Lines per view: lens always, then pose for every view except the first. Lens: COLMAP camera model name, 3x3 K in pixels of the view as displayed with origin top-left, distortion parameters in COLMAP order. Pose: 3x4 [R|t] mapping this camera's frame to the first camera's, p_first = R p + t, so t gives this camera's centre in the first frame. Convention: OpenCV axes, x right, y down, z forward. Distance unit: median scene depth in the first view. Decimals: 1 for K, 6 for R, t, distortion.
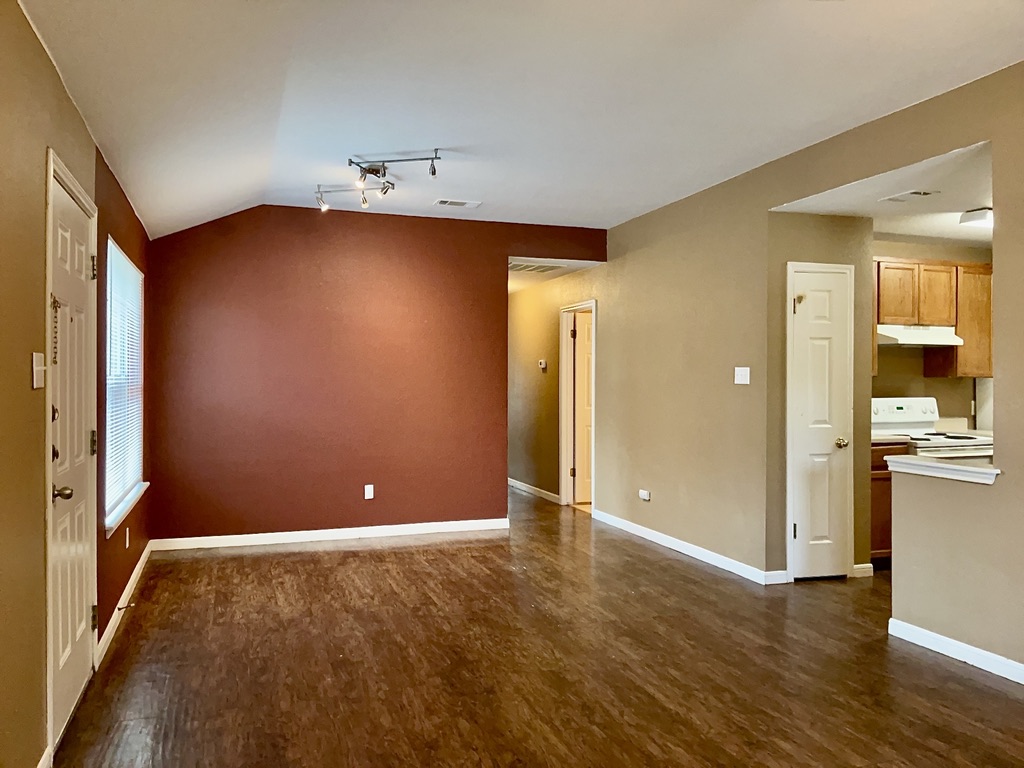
lens RADIAL K [[818.8, 0, 512.0], [0, 818.8, 384.0], [0, 0, 1]] dist [0.119889, -0.245228]
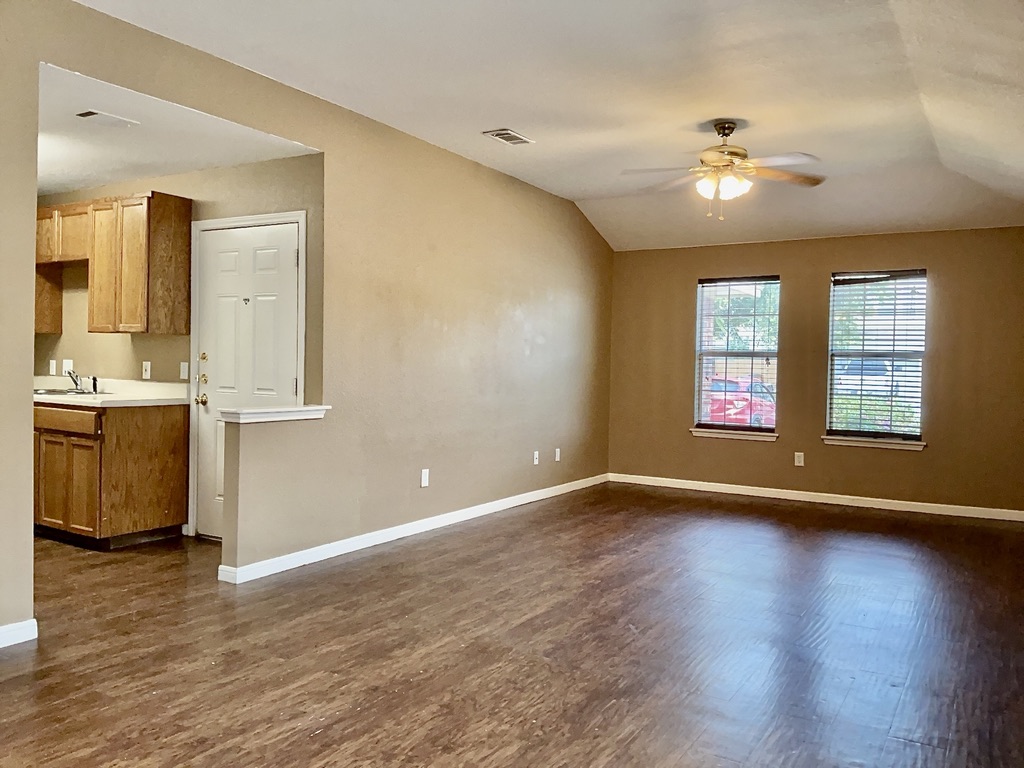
lens RADIAL K [[818.8, 0, 512.0], [0, 818.8, 384.0], [0, 0, 1]] dist [0.119889, -0.245228]
pose [[-0.646977, -0.038327, 0.761545, -0.567087], [-0.019046, 0.999237, 0.034109, 0.016575], [-0.762271, 0.007563, -0.647213, 1.504764]]
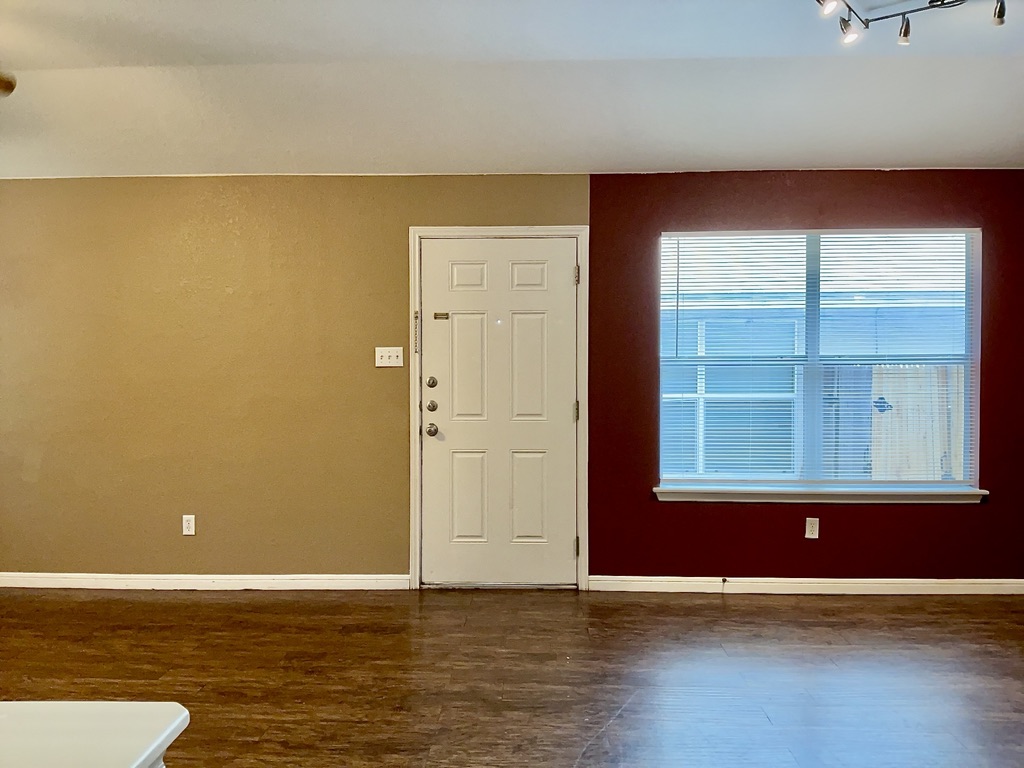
lens RADIAL K [[818.8, 0, 512.0], [0, 818.8, 384.0], [0, 0, 1]] dist [0.119889, -0.245228]
pose [[-0.358508, 0.022111, -0.933265, 0.664423], [-0.001158, 0.999708, 0.024130, -0.002135], [0.933526, 0.009731, -0.358378, 1.247747]]
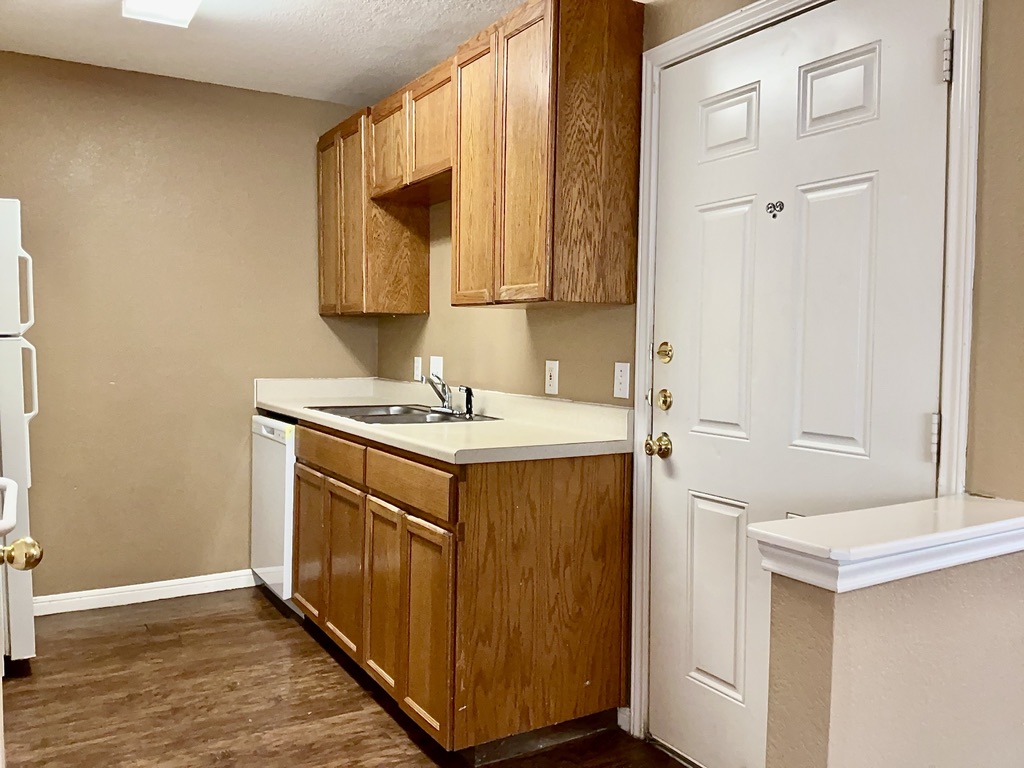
lens RADIAL K [[818.8, 0, 512.0], [0, 818.8, 384.0], [0, 0, 1]] dist [0.119889, -0.245228]
pose [[-0.220845, -0.053453, 0.973843, 0.221589], [-0.006540, 0.998556, 0.053326, 0.020658], [-0.975287, 0.005408, -0.220876, 1.256545]]
